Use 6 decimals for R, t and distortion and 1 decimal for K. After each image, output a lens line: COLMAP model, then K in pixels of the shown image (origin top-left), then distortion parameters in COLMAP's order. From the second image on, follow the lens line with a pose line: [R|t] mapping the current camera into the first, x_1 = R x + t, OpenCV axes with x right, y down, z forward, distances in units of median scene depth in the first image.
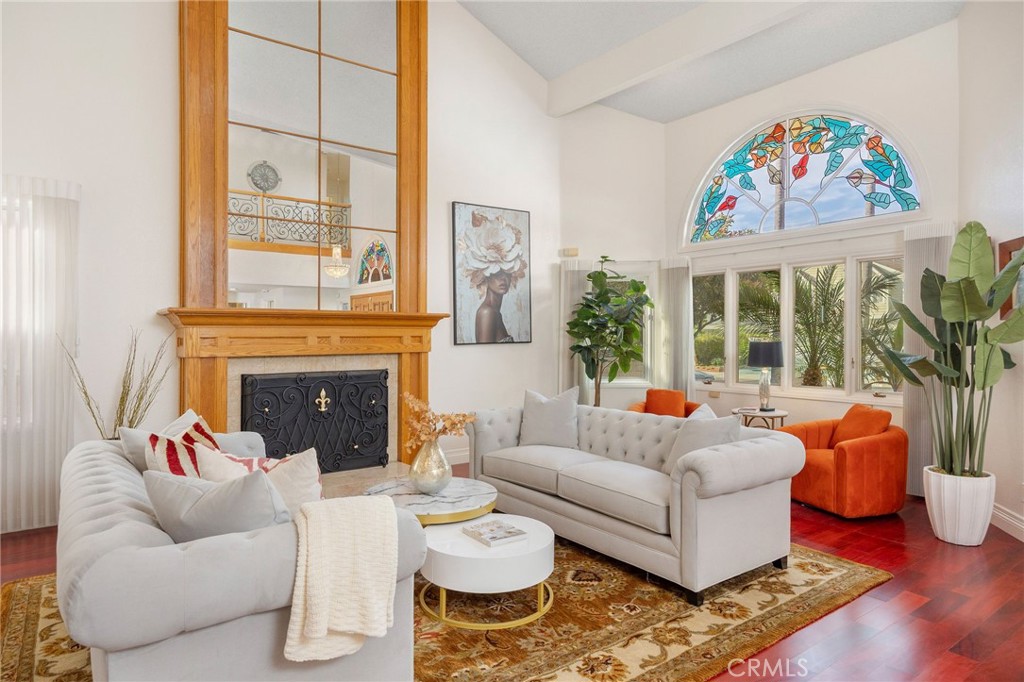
lens RADIAL K [[599.4, 0, 510.5], [0, 599.4, 339.2], [0, 0, 1]] dist [0.000958, 0.000267]
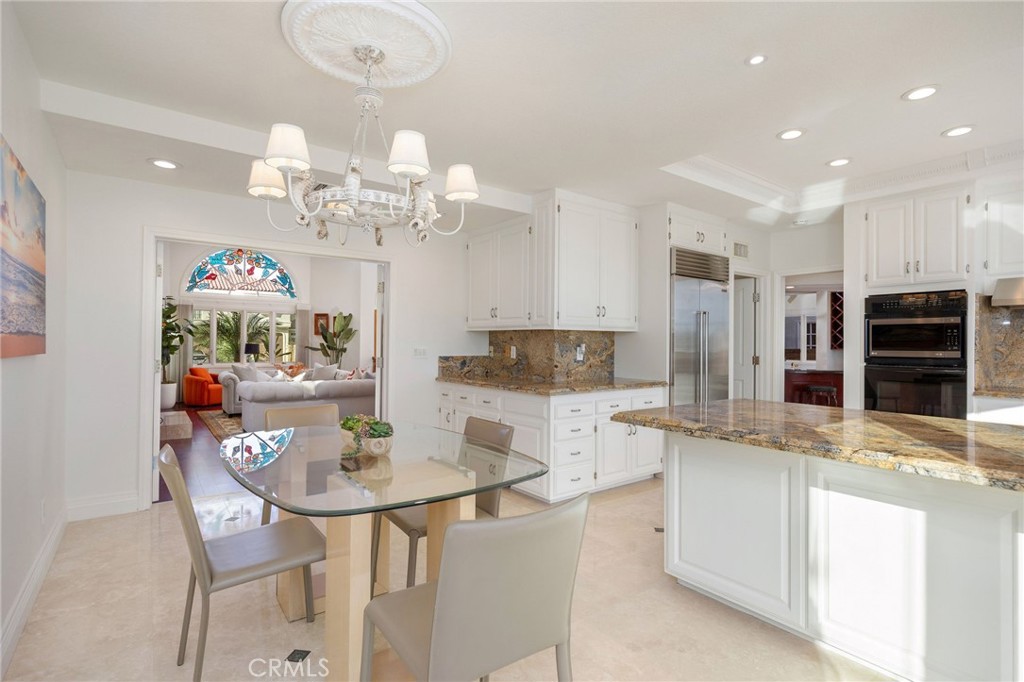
lens RADIAL K [[498.4, 0, 511.9], [0, 498.4, 343.9], [0, 0, 1]] dist [0.003539, 0.000222]
pose [[-0.009770, 0.002472, 0.999949, -1.464774], [-0.005768, 0.999980, -0.002528, 0.003130], [-0.999936, -0.005792, -0.009755, -0.020297]]
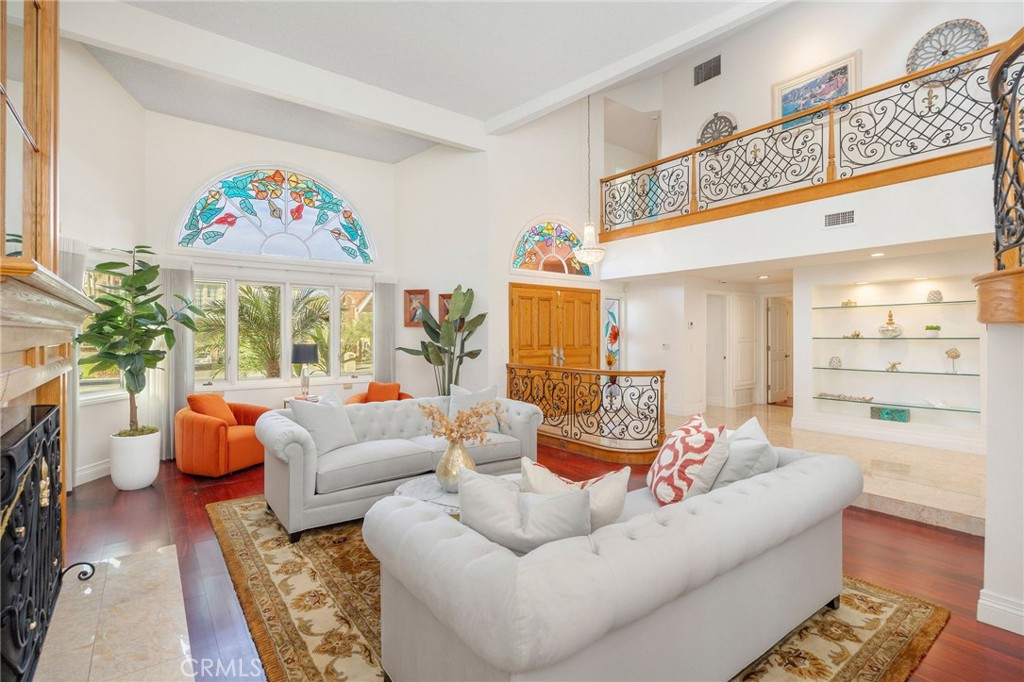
lens RADIAL K [[493.6, 0, 513.3], [0, 493.6, 335.2], [0, 0, 1]] dist [0.001177, -0.000029]
pose [[-0.017567, 0.004675, 0.999835, -0.592921], [0.006026, 0.999971, -0.004570, -0.007395], [-0.999828, 0.005945, -0.017594, 0.528047]]
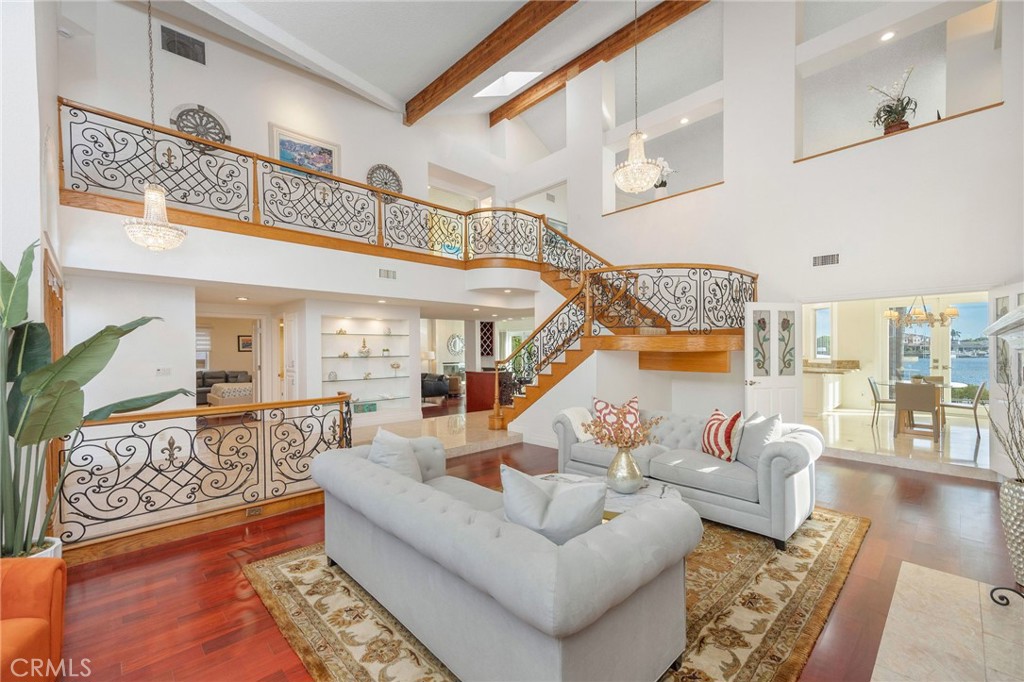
lens RADIAL K [[424.9, 0, 514.1], [0, 424.9, 349.4], [0, 0, 1]] dist [0.012254, 0.000261]
pose [[-0.989386, 0.009522, -0.144996, 0.257396], [0.009336, 0.999954, 0.001963, -0.024838], [0.145008, 0.000588, -0.989430, 1.164745]]
